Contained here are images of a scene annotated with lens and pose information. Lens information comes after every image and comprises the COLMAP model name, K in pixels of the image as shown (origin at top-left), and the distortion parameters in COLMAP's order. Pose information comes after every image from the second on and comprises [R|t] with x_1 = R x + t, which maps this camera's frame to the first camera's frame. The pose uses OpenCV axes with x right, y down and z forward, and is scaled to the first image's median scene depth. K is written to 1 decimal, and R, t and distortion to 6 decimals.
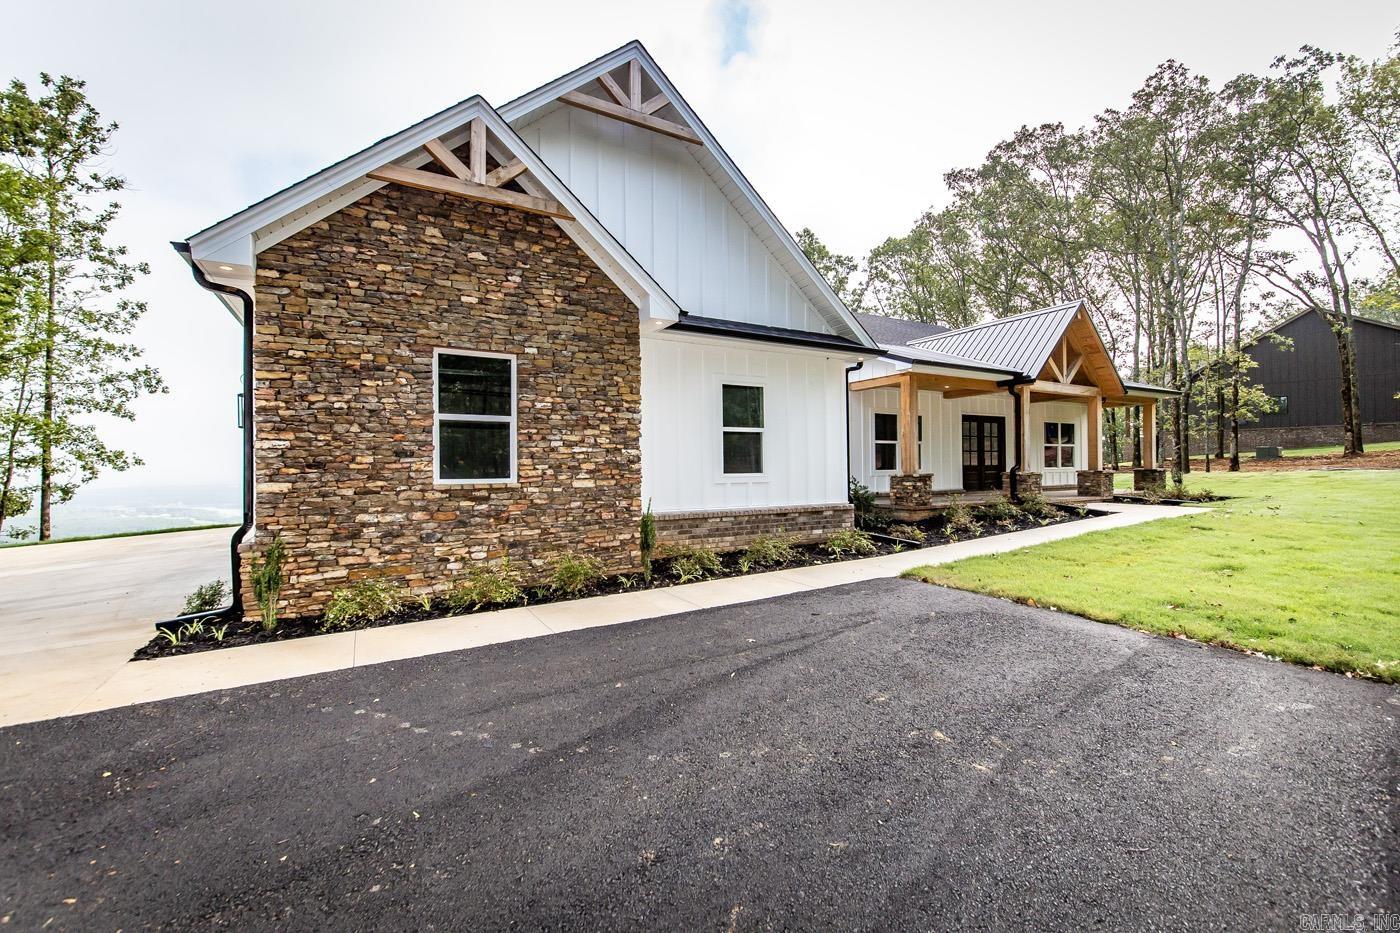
lens RADIAL K [[549.8, 0, 697.2], [0, 549.8, 474.2], [0, 0, 1]] dist [0.001319, -0.000220]
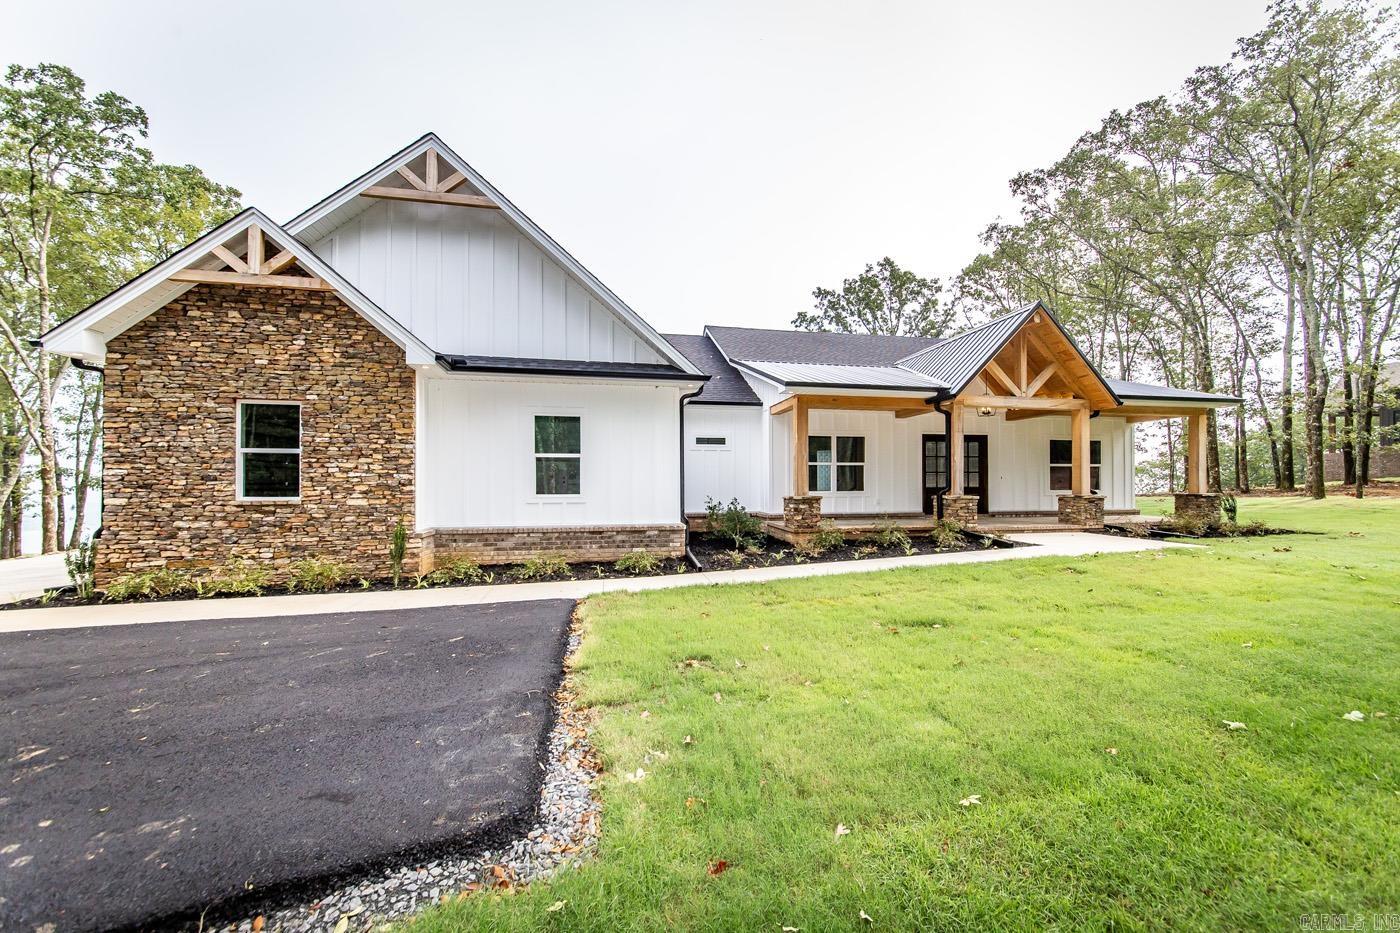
lens RADIAL K [[470.2, 0, 702.1], [0, 470.2, 488.9], [0, 0, 1]] dist [-0.001877, 0.000028]
pose [[0.948345, 0.011709, -0.317026, 0.894110], [-0.011662, 0.999930, 0.002045, -0.024302], [0.317027, 0.001758, 0.948415, 0.249323]]
